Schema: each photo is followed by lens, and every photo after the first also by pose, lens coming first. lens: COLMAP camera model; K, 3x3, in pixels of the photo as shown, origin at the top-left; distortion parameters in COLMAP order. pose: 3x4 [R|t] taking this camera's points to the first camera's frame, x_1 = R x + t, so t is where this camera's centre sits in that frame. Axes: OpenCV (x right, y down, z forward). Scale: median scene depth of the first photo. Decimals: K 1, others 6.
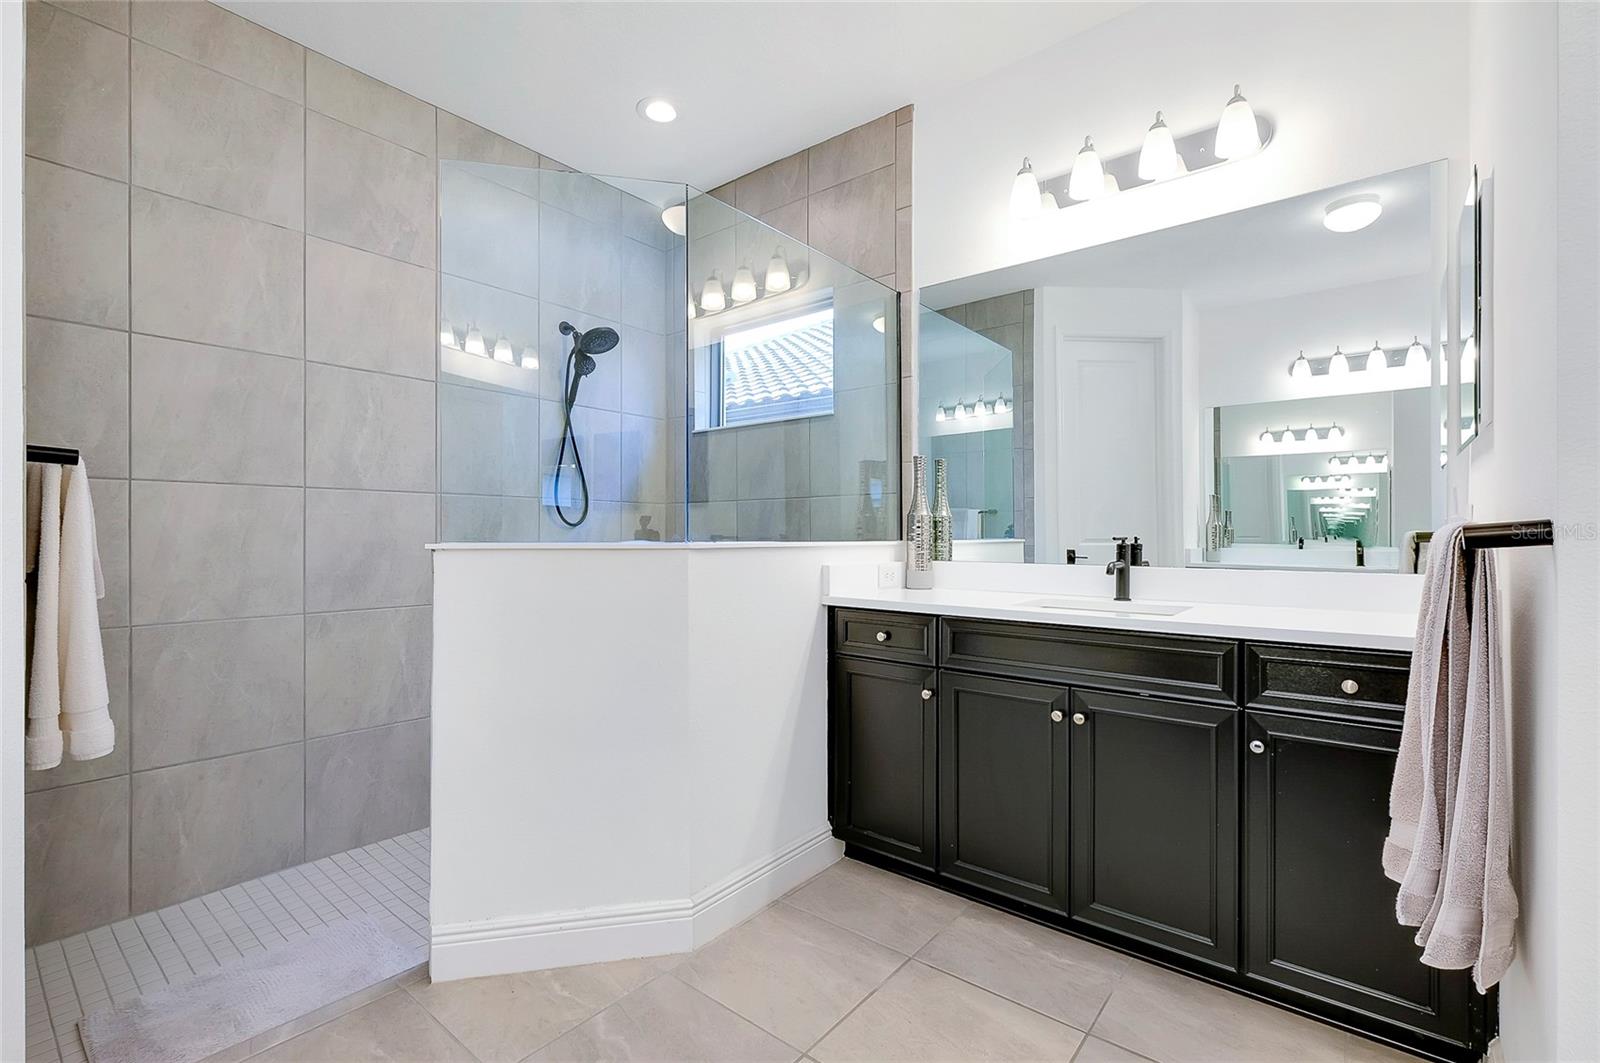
lens RADIAL K [[702.0, 0, 797.6], [0, 702.0, 536.6], [0, 0, 1]] dist [0.000220, 0.000084]
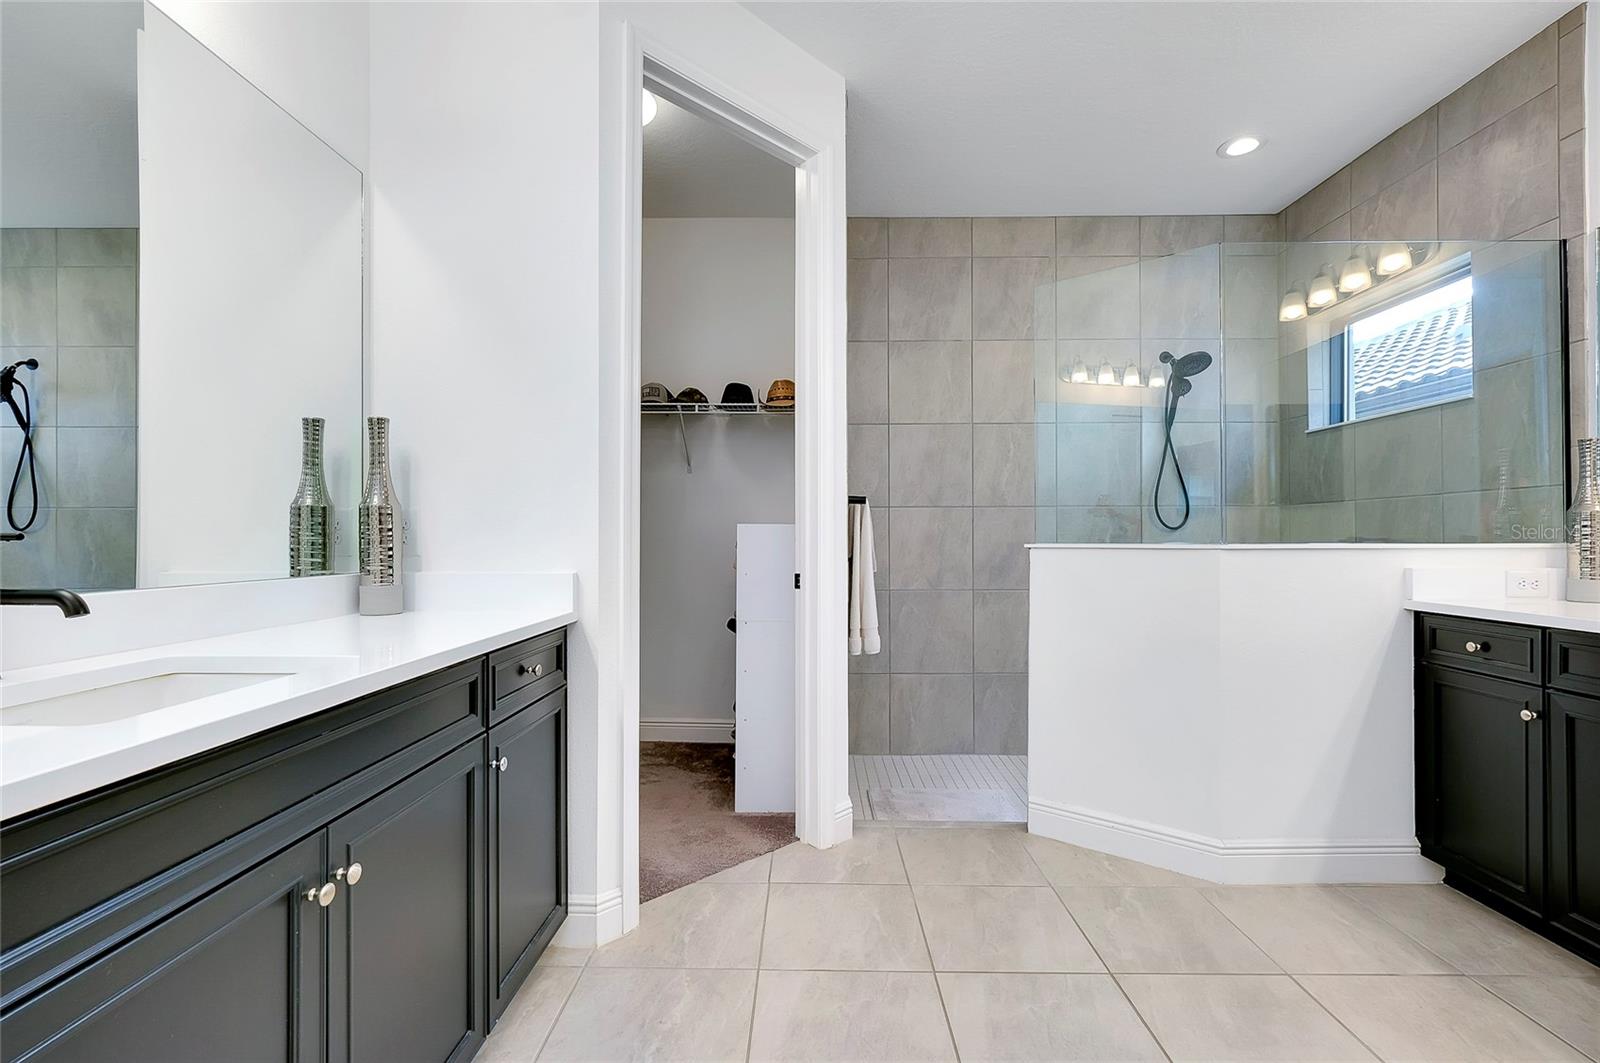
lens RADIAL K [[702.0, 0, 797.6], [0, 702.0, 536.6], [0, 0, 1]] dist [0.000220, 0.000084]
pose [[0.612701, -0.004987, -0.790299, 0.279617], [0.002972, 0.999988, -0.004006, -0.000864], [0.790309, 0.000105, 0.612709, -0.242478]]
